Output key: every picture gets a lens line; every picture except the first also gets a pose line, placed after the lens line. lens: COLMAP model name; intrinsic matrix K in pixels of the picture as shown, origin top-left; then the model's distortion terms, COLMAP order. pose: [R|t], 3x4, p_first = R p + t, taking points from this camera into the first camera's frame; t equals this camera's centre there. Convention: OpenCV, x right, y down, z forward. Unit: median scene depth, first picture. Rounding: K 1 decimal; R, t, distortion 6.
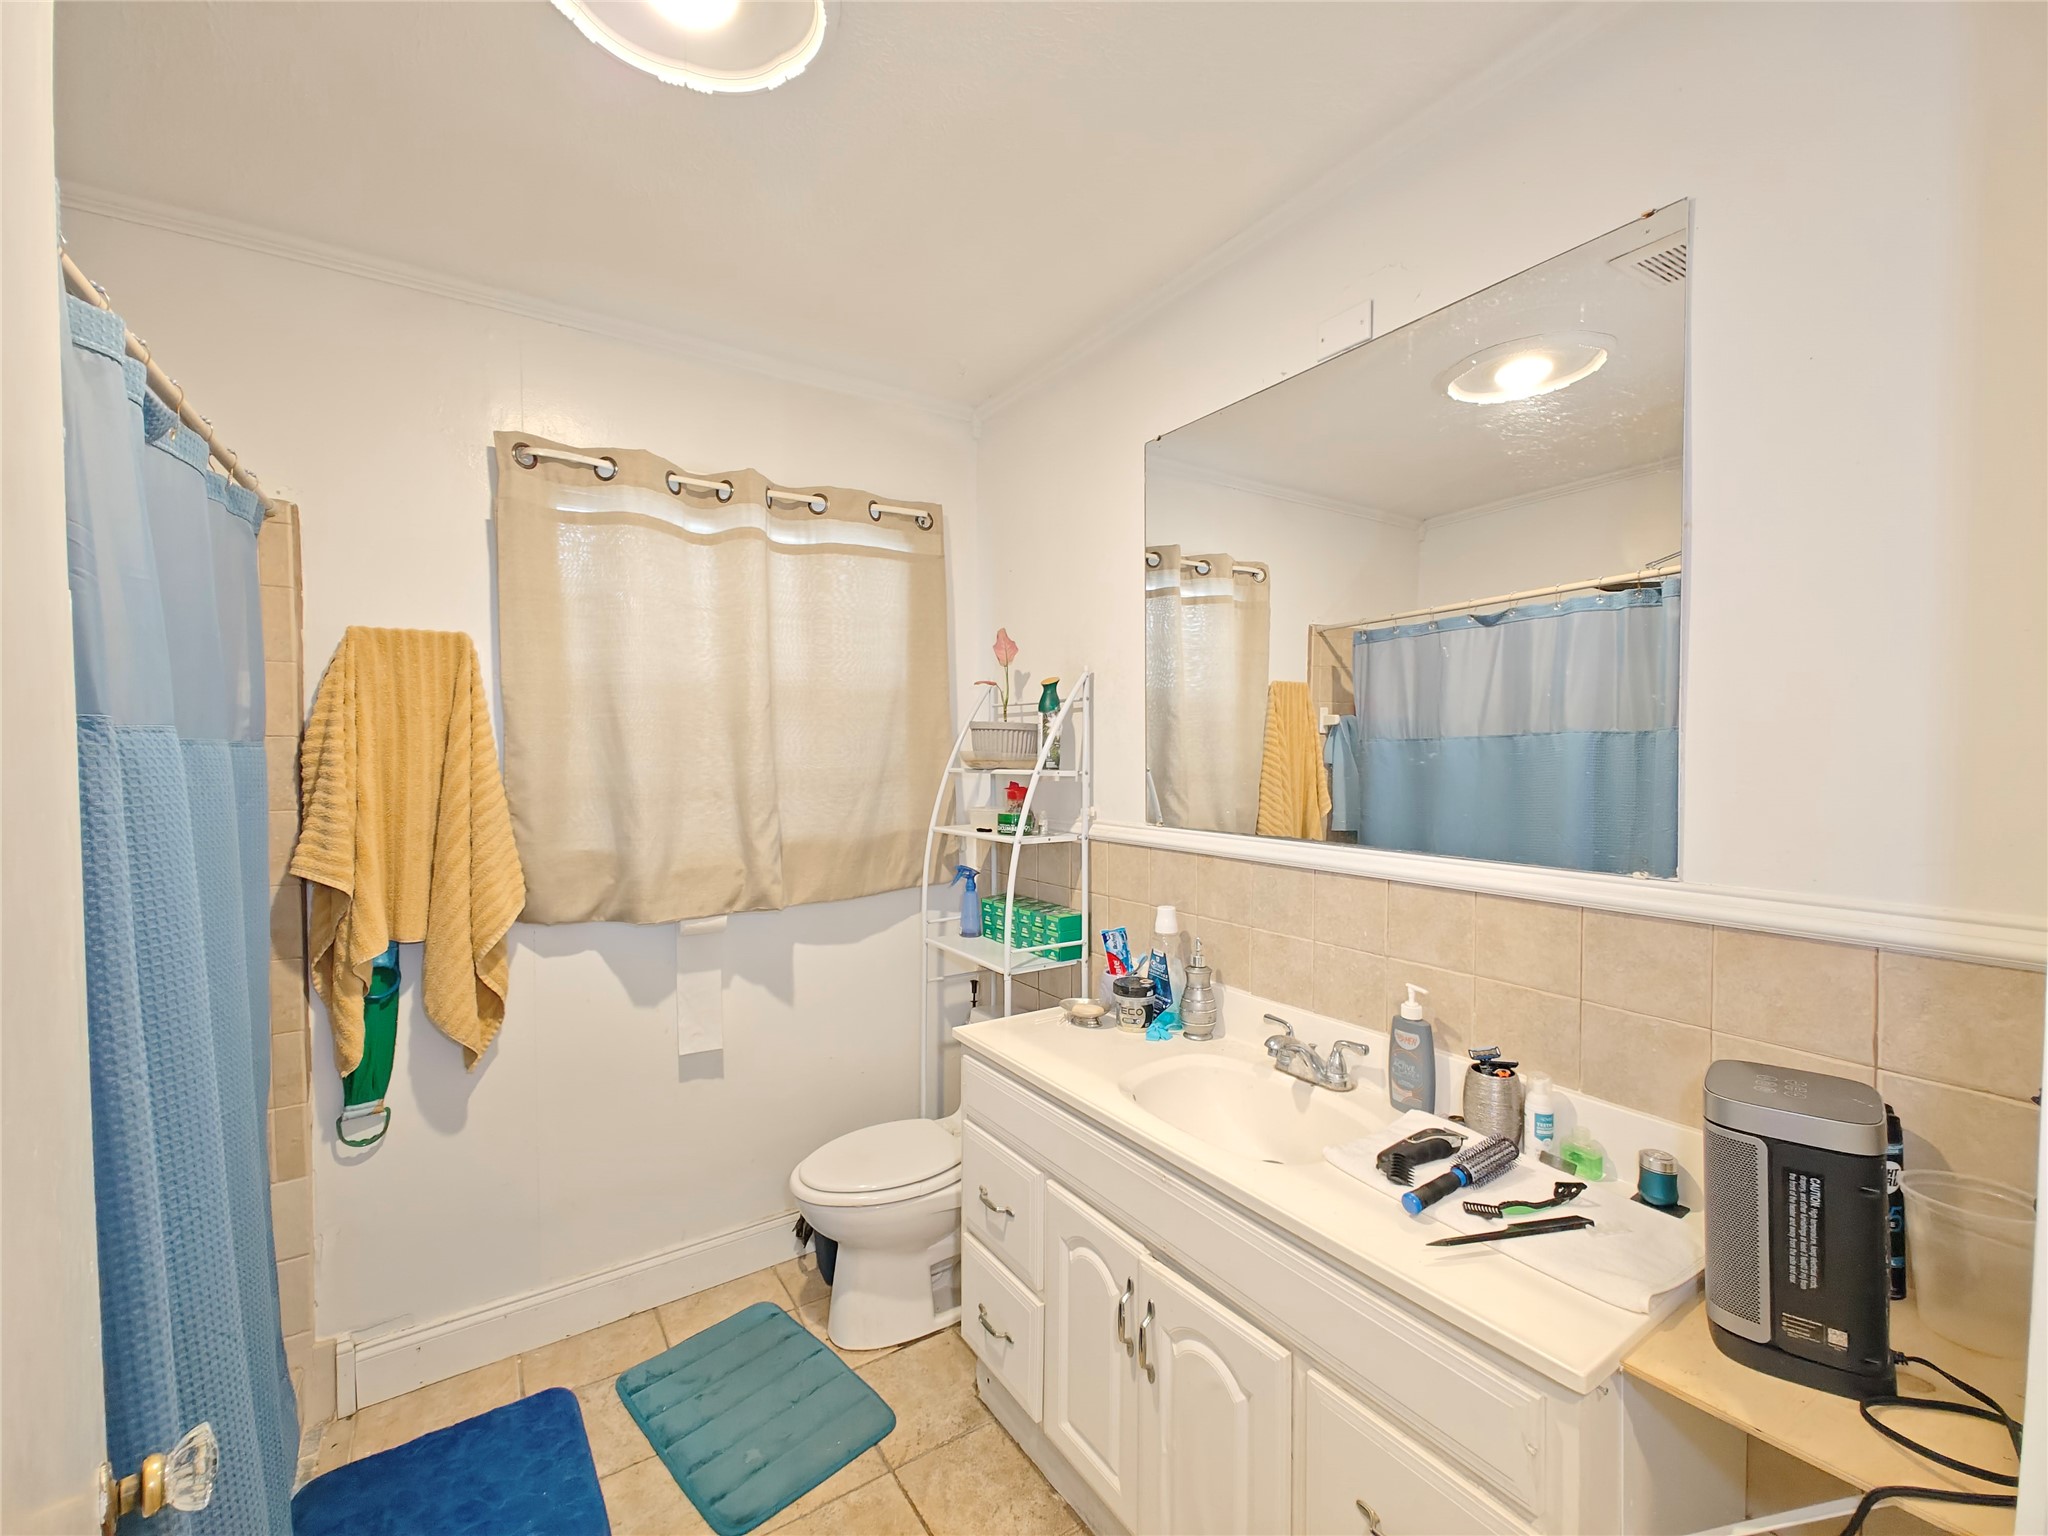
lens RADIAL K [[842.7, 0, 1025.2], [0, 842.7, 764.0], [0, 0, 1]] dist [0.002739, 0.000444]
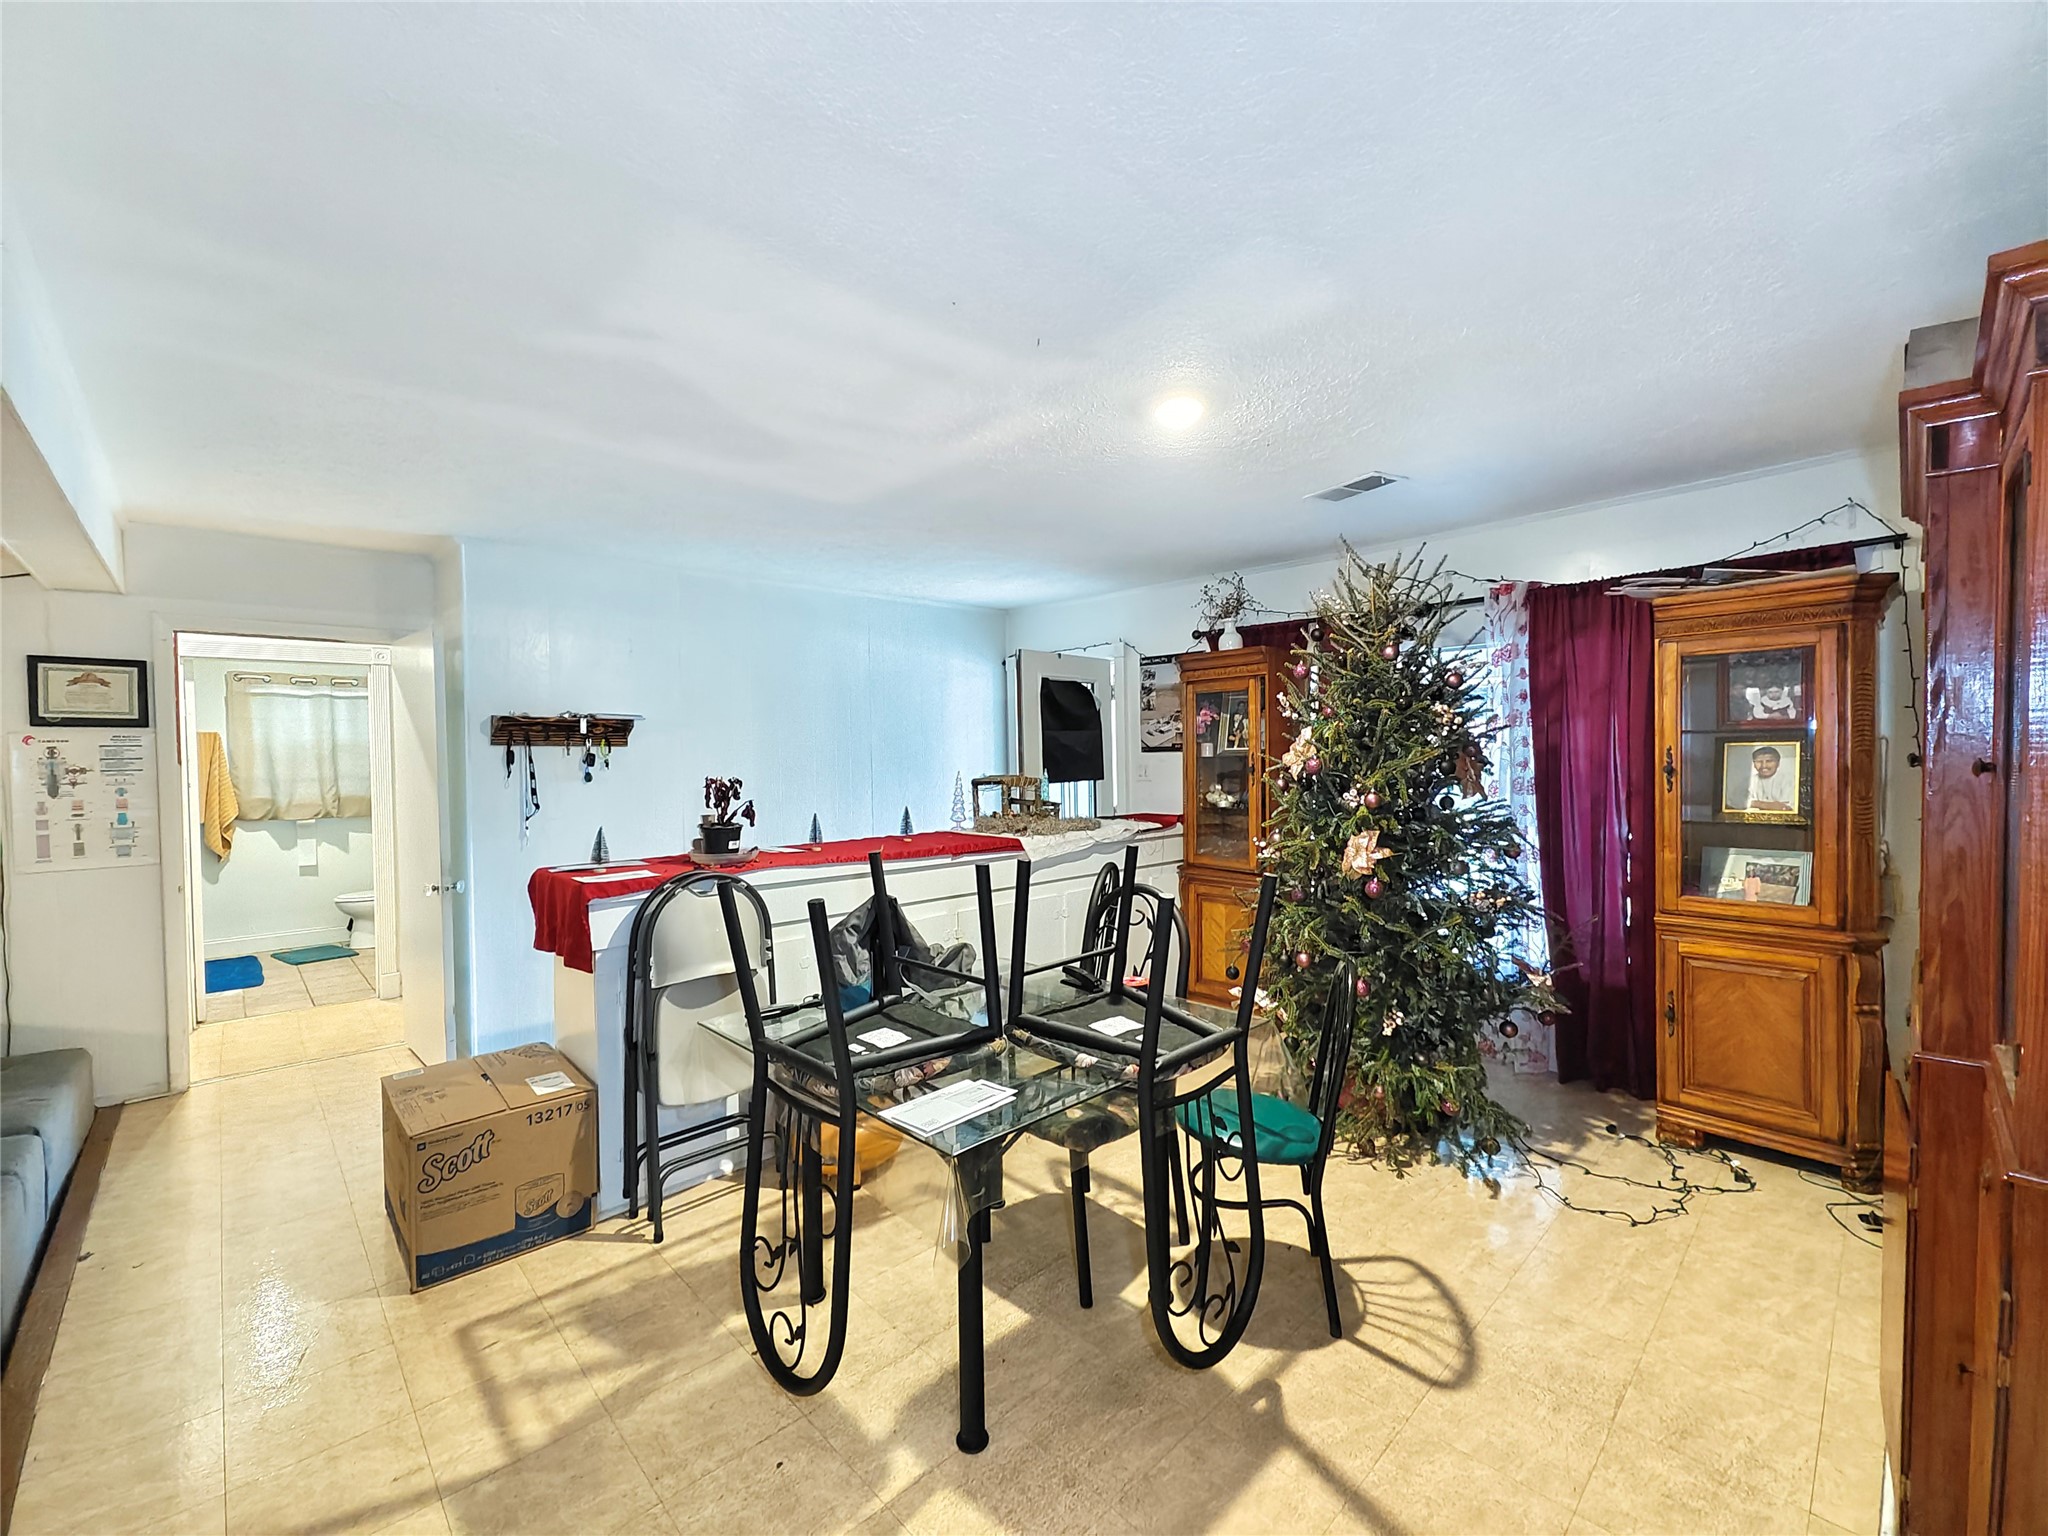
lens RADIAL K [[842.7, 0, 1013.8], [0, 842.7, 769.0], [0, 0, 1]] dist [0.002739, 0.000444]
pose [[0.987242, -0.009539, 0.158944, 1.781947], [0.009541, 0.999954, 0.000748, 0.017094], [-0.158944, 0.000778, 0.987287, -2.605850]]
